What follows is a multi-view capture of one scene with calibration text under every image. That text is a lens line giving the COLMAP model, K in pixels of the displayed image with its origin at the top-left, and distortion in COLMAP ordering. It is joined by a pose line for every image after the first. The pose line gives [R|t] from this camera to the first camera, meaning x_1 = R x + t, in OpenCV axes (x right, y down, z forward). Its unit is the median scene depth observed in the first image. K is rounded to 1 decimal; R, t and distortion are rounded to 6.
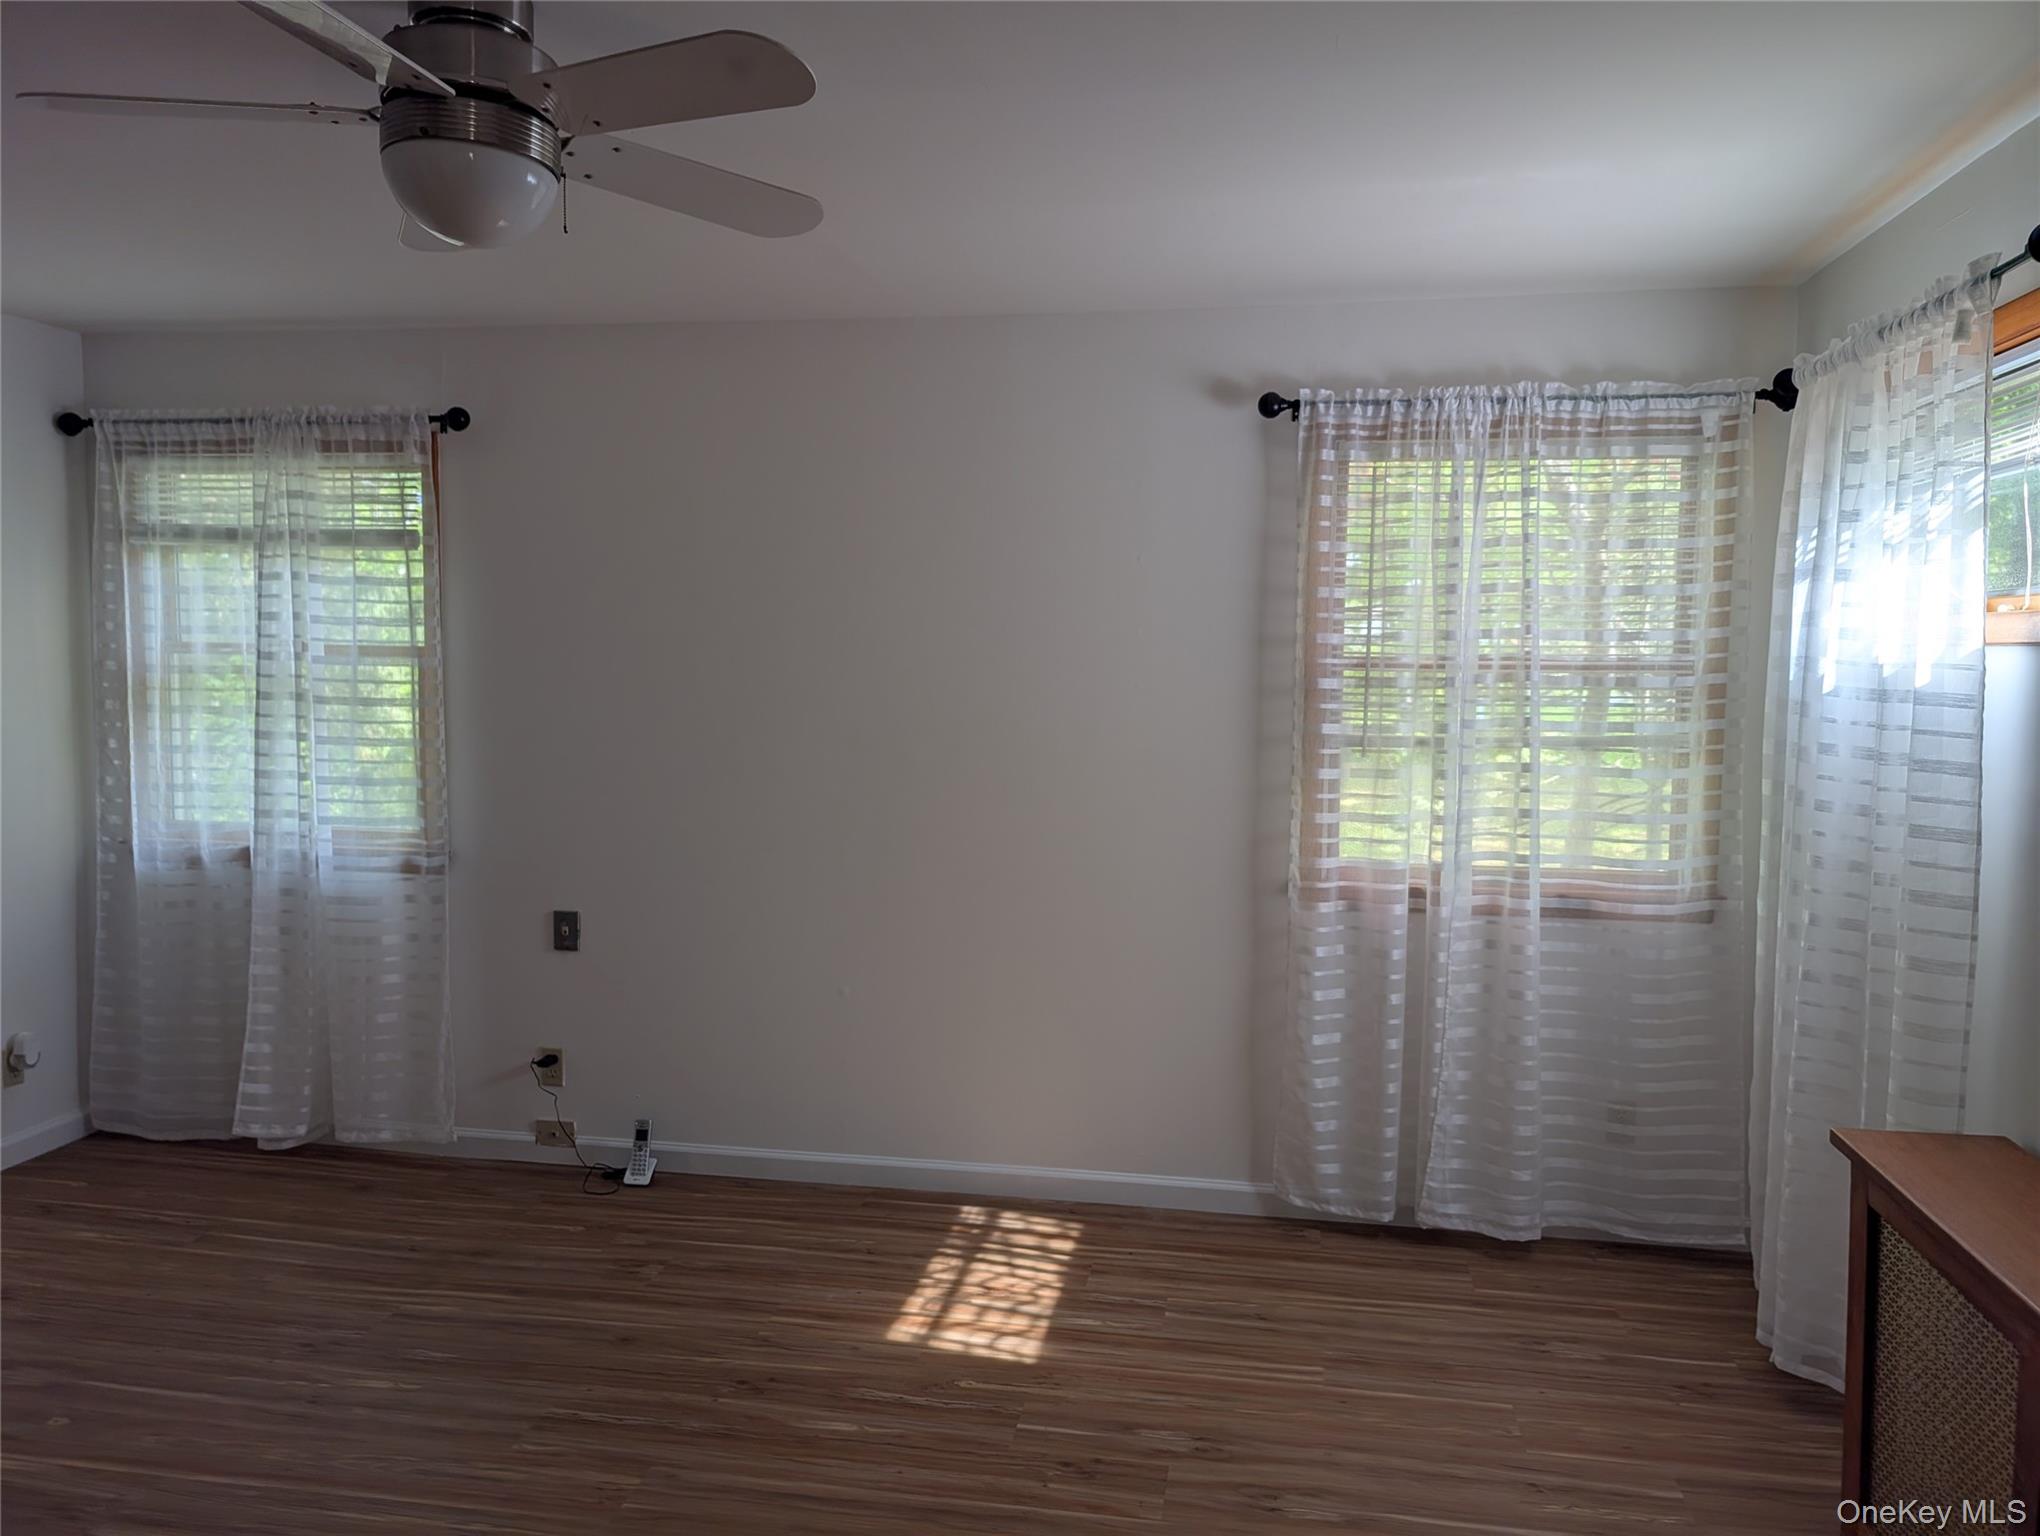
lens RADIAL K [[1467.0, 0, 1013.9], [0, 1467.0, 750.7], [0, 0, 1]] dist [0.026485, -0.022642]
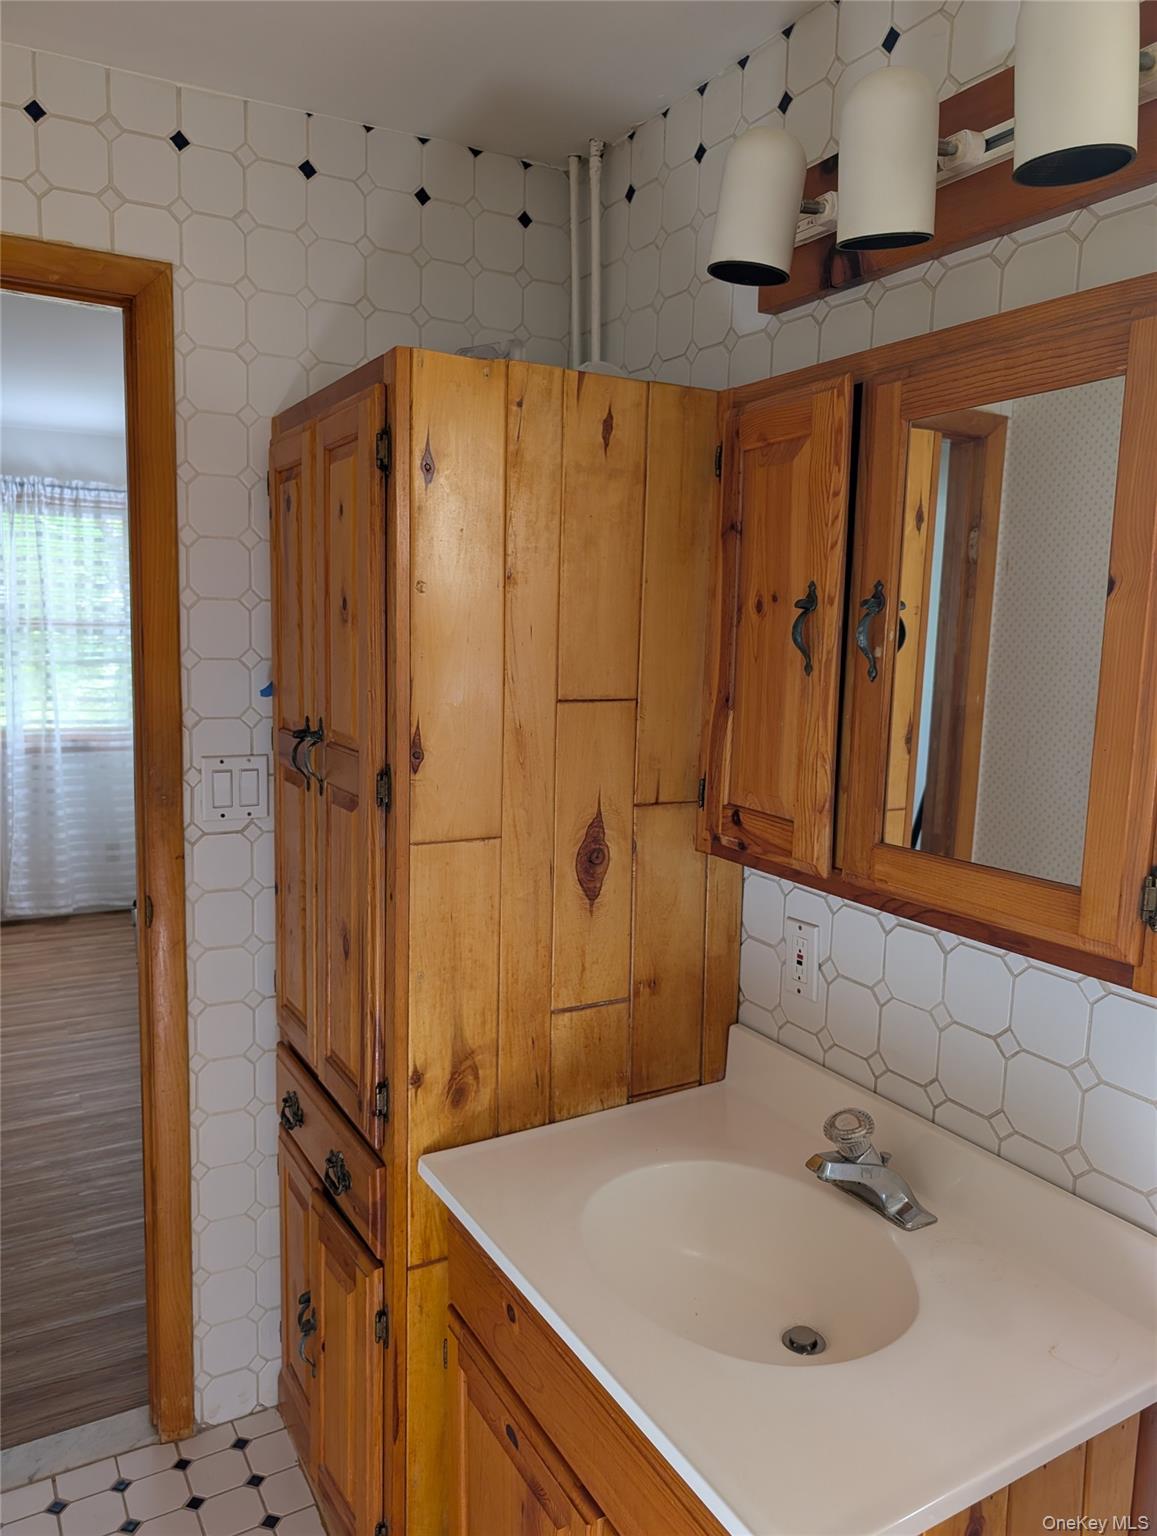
lens RADIAL K [[1104.6, 0, 583.1], [0, 1104.6, 771.9], [0, 0, 1]] dist [0.026485, -0.022642]
pose [[0.753580, -0.076348, 0.652907, -0.091876], [0.024174, 0.995779, 0.088540, 0.025629], [-0.656911, -0.050938, 0.752245, -0.592446]]
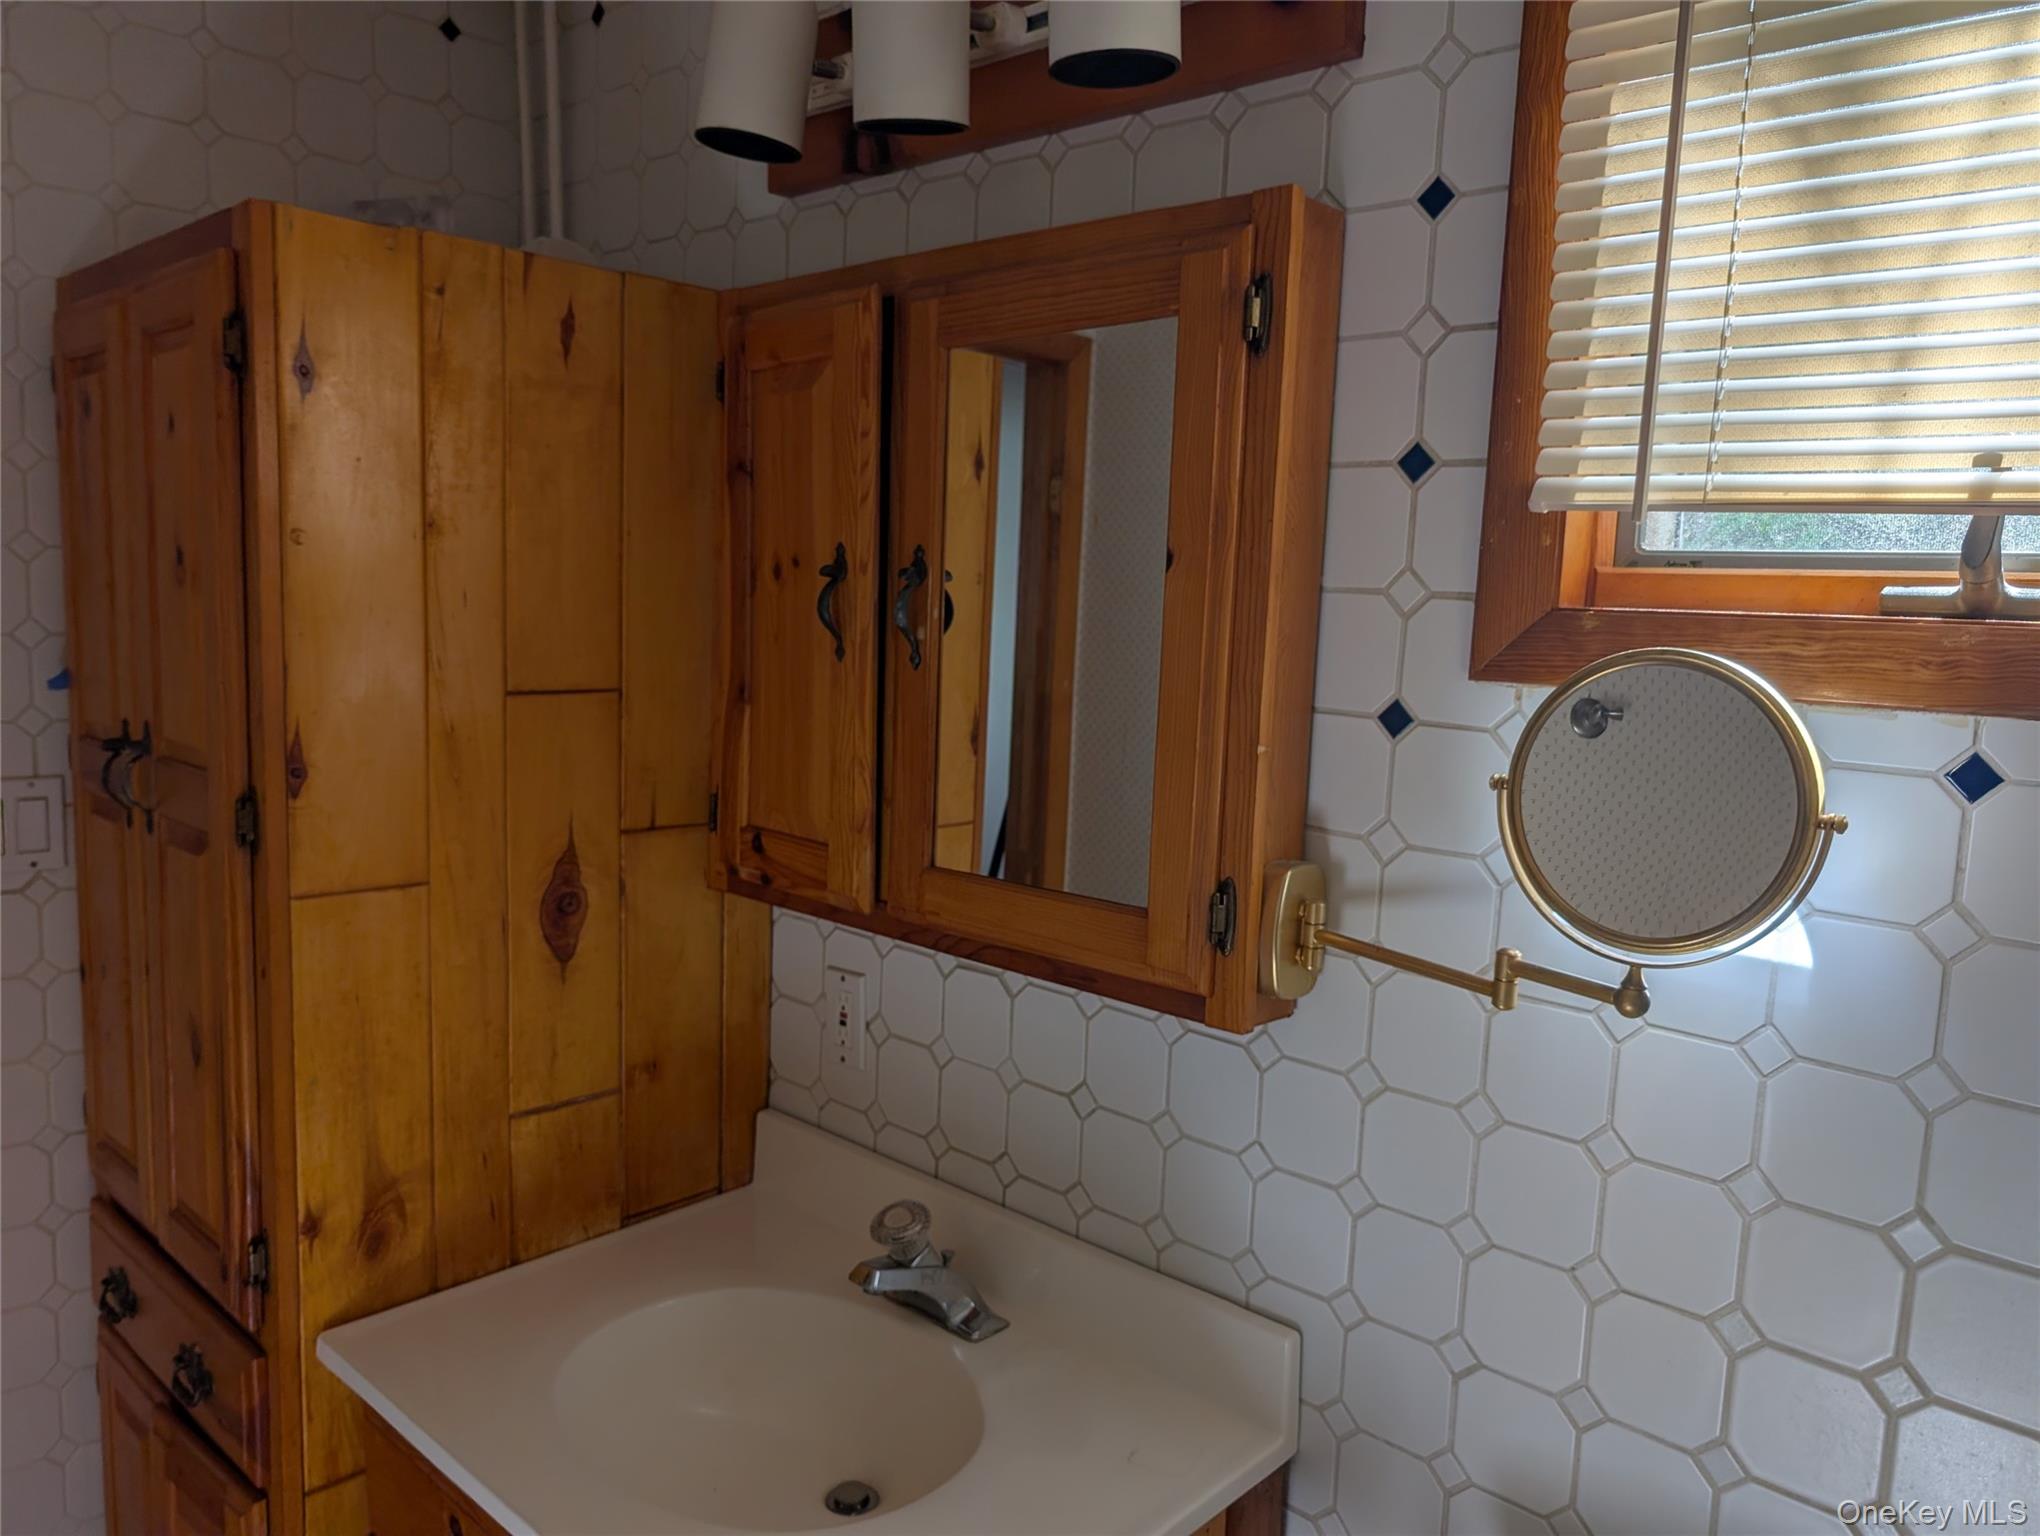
lens RADIAL K [[1467.0, 0, 1008.1], [0, 1467.0, 777.6], [0, 0, 1]] dist [0.026485, -0.022642]
pose [[0.535986, -0.091532, 0.839251, -0.108821], [0.023159, 0.995325, 0.093763, 0.018258], [-0.843909, -0.030819, 0.535600, -0.652476]]
